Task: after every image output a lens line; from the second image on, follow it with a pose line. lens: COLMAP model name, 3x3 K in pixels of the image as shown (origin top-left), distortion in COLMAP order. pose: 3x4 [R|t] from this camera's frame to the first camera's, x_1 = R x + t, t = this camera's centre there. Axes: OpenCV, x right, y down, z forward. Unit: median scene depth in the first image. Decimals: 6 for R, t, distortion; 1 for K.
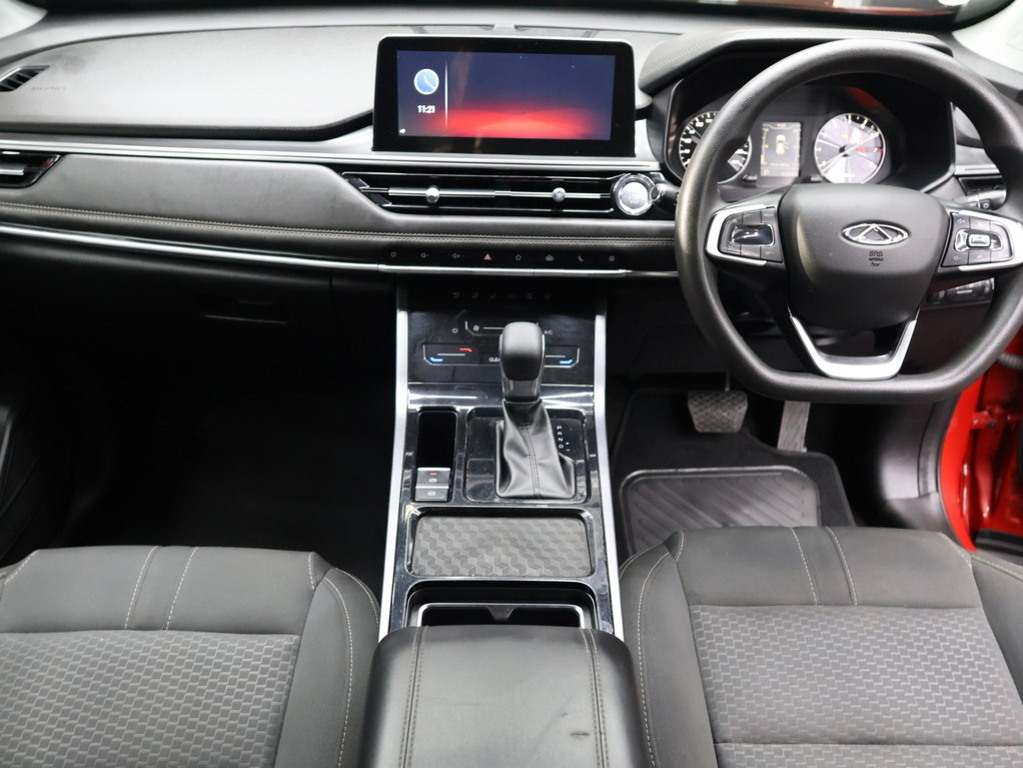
lens RADIAL K [[857.7, 0, 509.0], [0, 857.7, 382.2], [0, 0, 1]] dist [0.001022, -0.011913]
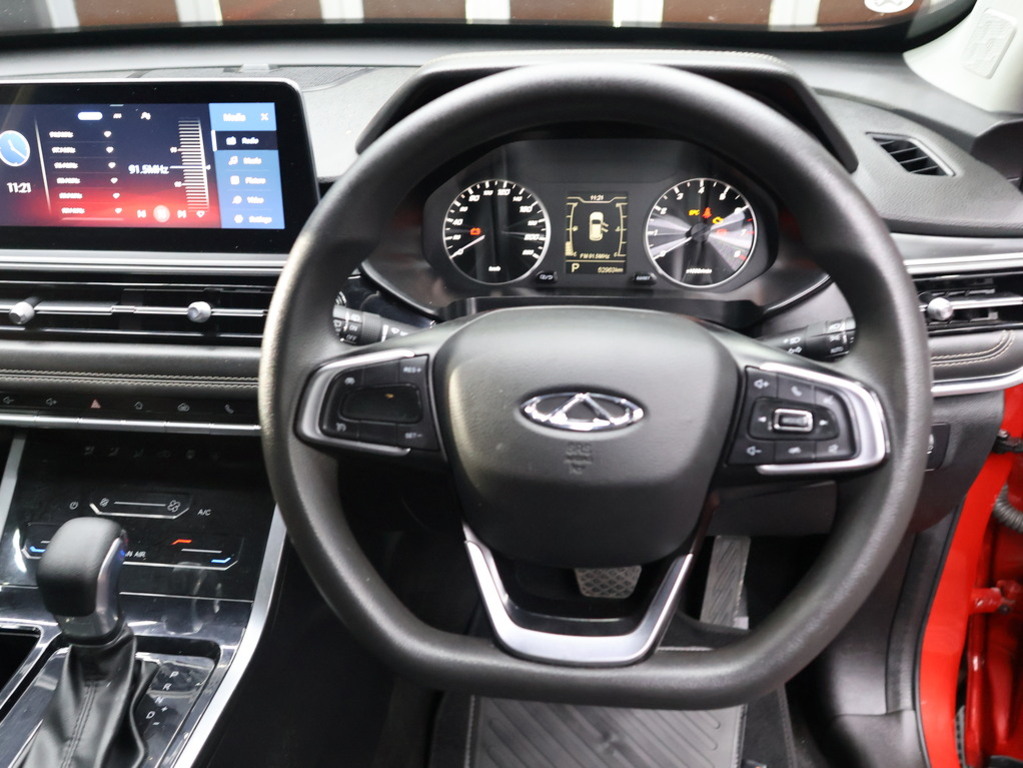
lens RADIAL K [[857.7, 0, 509.0], [0, 857.7, 382.2], [0, 0, 1]] dist [0.001022, -0.011913]
pose [[0.991042, 0.015881, -0.132604, 0.342091], [-0.022111, 0.998713, -0.045643, -0.124692], [0.131709, 0.048166, 0.990118, 0.338354]]
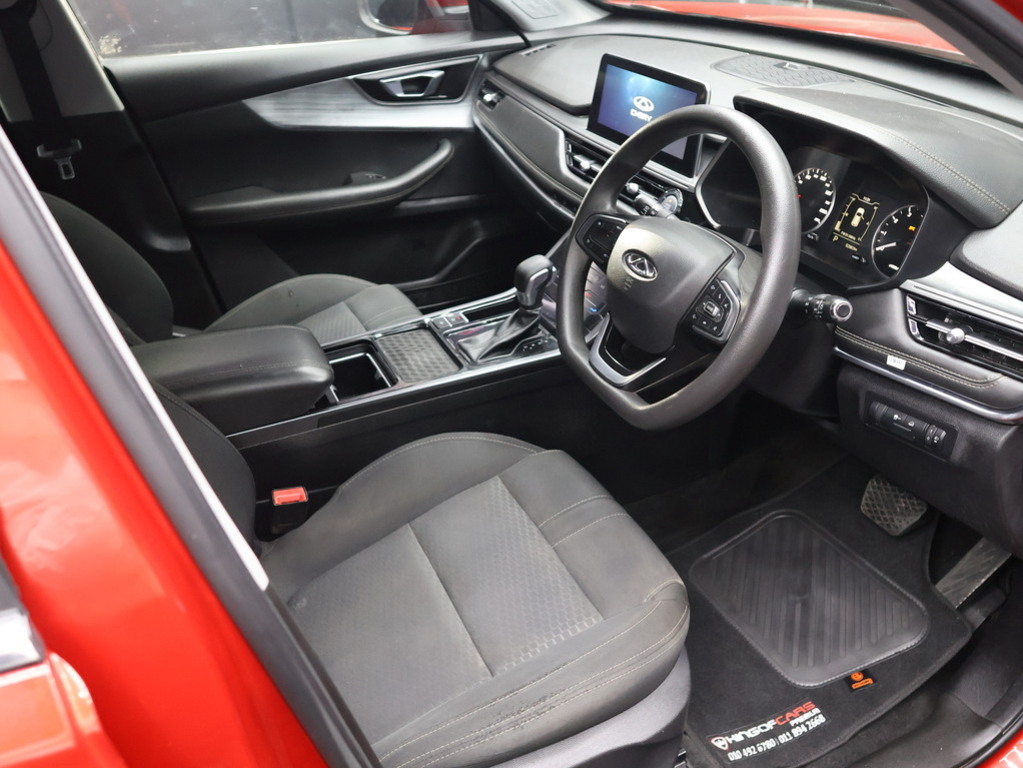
lens RADIAL K [[857.7, 0, 509.0], [0, 857.7, 382.2], [0, 0, 1]] dist [0.001022, -0.011913]
pose [[0.403821, 0.439924, -0.802119, 1.037458], [-0.428623, 0.865581, 0.258942, -0.196956], [0.808215, 0.239240, 0.538102, 0.189247]]
